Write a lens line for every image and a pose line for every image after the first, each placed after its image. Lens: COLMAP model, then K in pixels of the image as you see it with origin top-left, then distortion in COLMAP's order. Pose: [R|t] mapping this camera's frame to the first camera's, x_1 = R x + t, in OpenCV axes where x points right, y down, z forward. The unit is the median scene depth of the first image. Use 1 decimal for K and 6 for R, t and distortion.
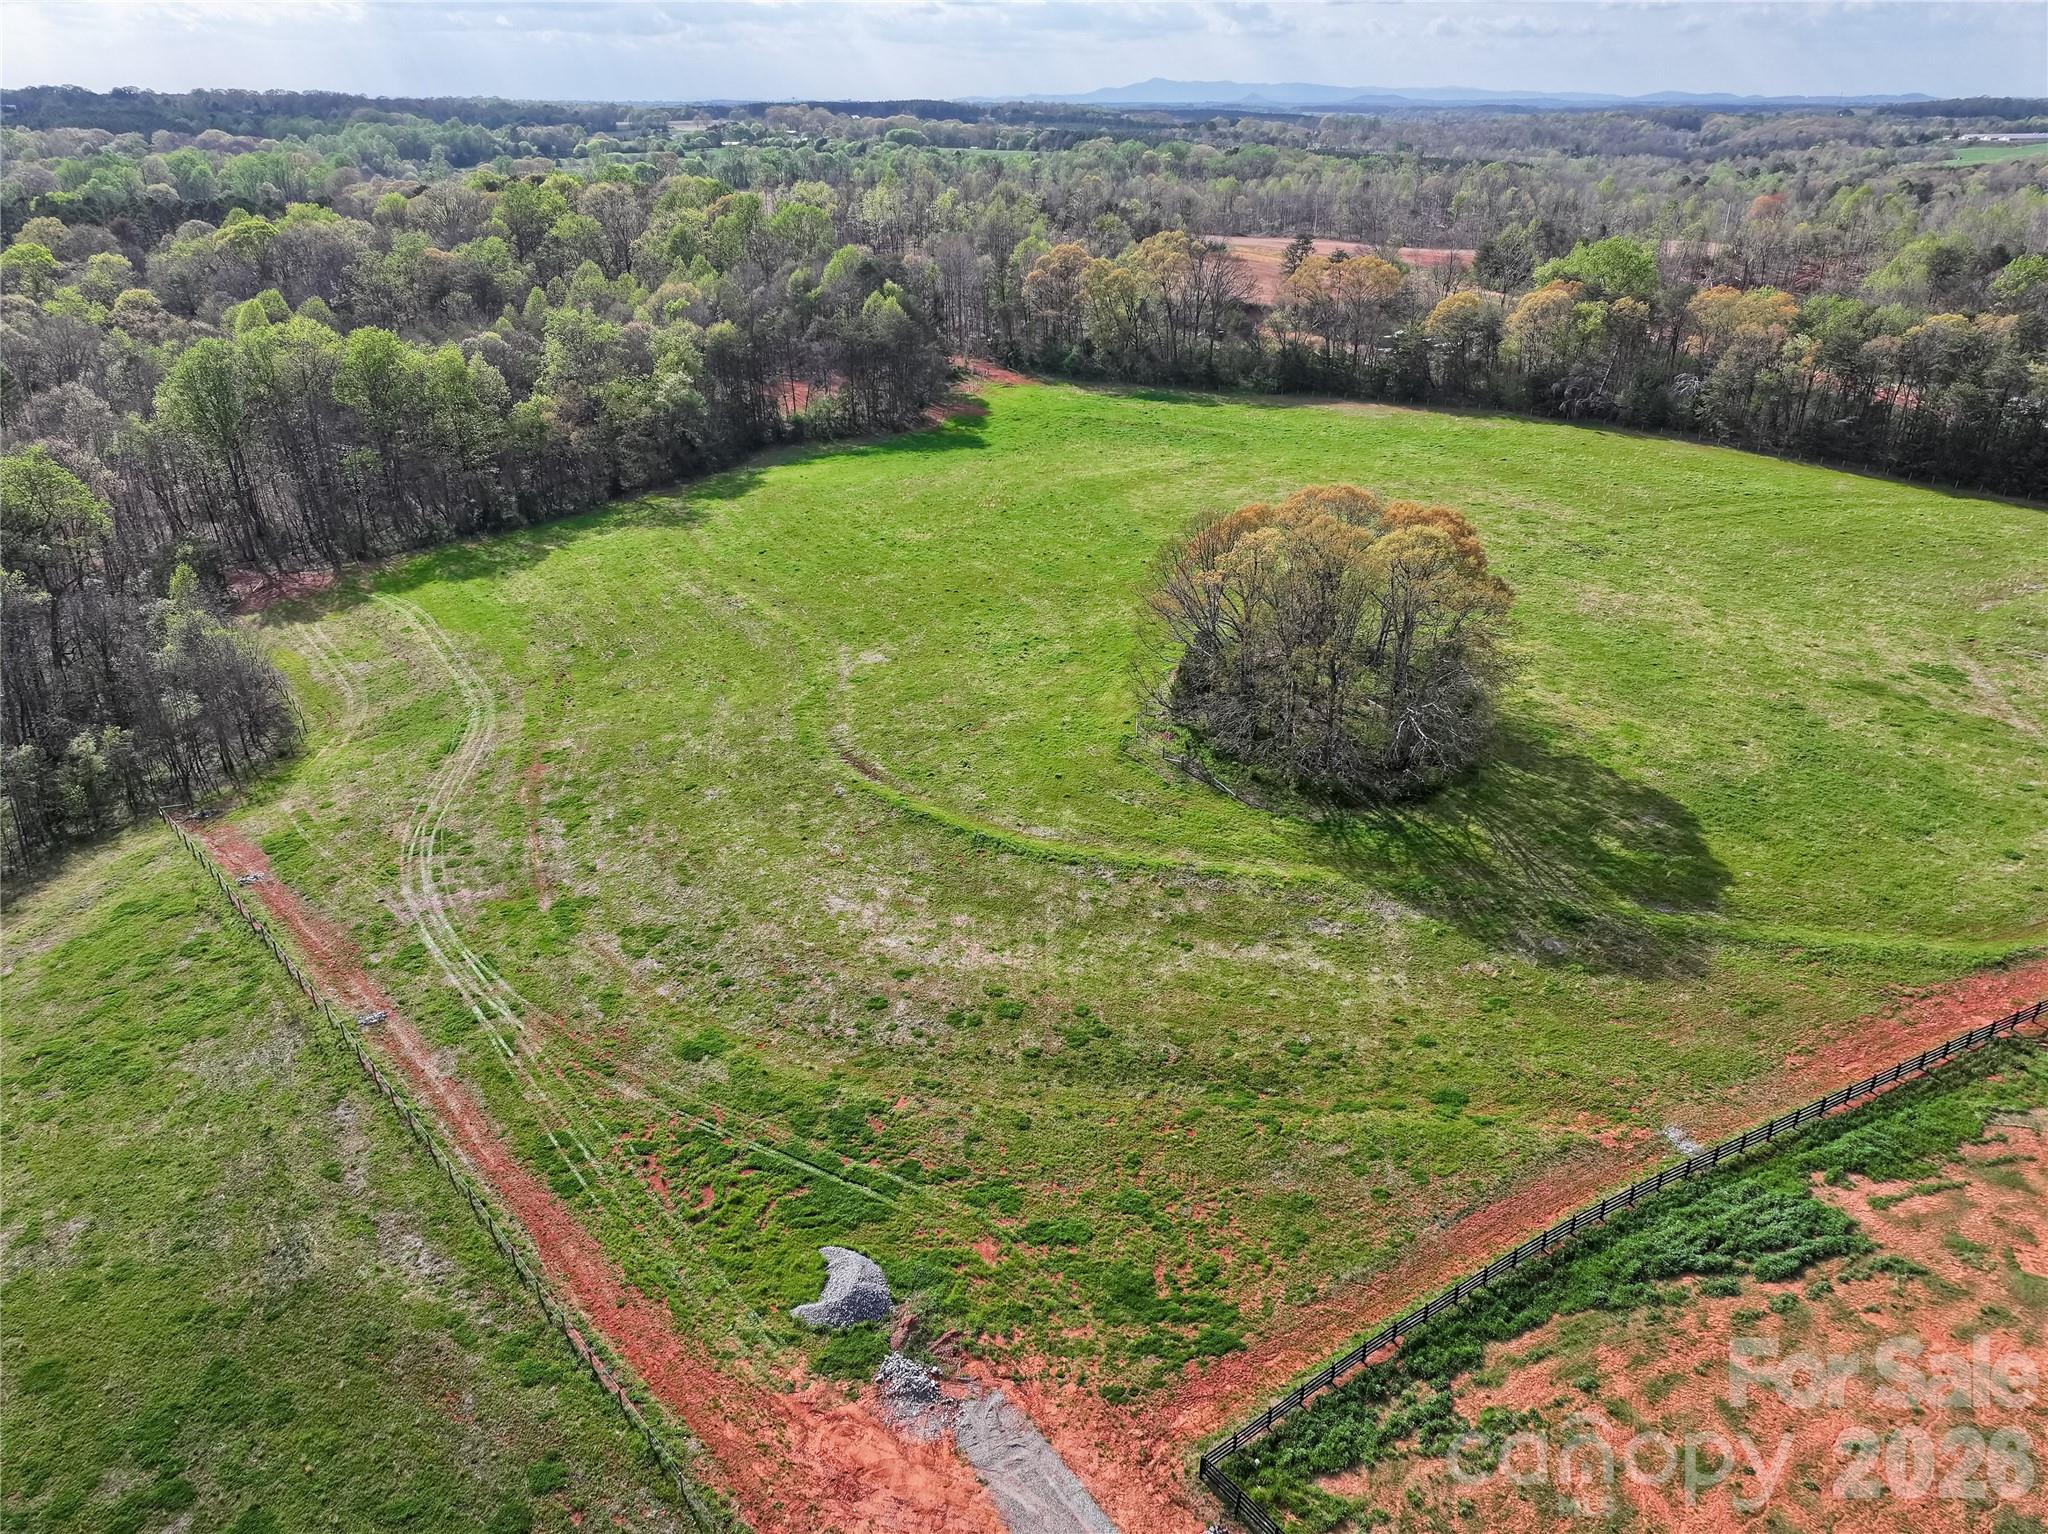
lens RADIAL K [[1427.5, 0, 1037.4], [0, 1427.5, 760.0], [0, 0, 1]] dist [0.001207, 0.014936]
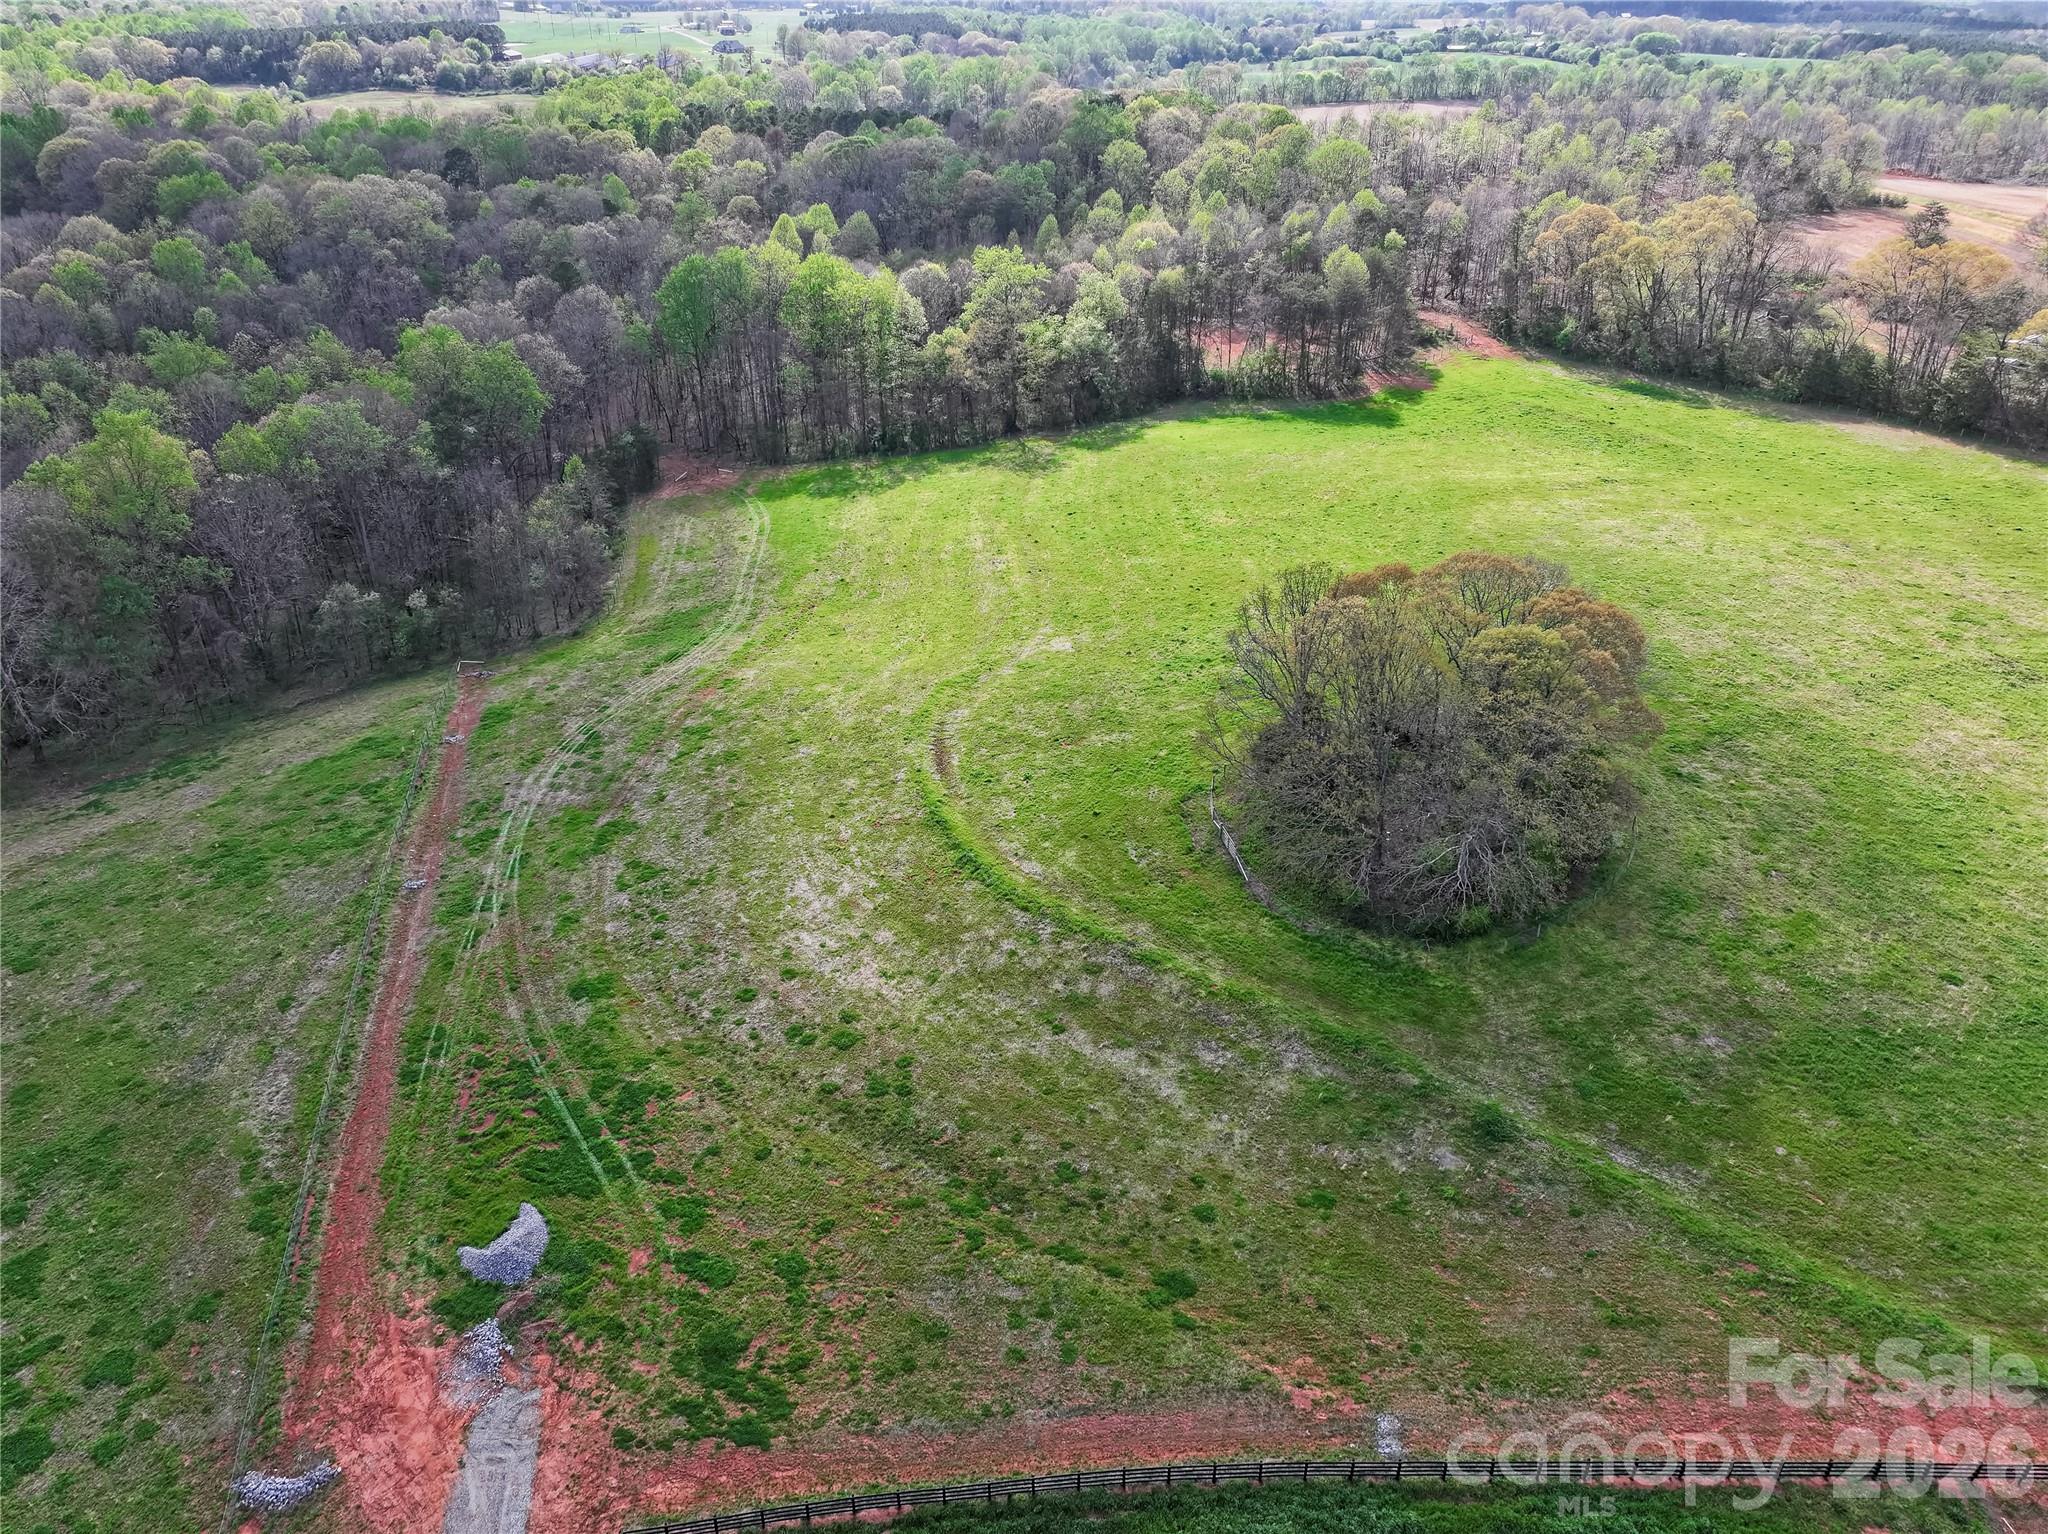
lens RADIAL K [[1427.5, 0, 1034.8], [0, 1427.5, 773.7], [0, 0, 1]] dist [0.001207, 0.014936]
pose [[0.885553, 0.223359, -0.407317, 0.412587], [-0.195275, 0.974574, 0.109876, -0.126922], [0.421503, -0.017762, 0.906653, 0.130997]]
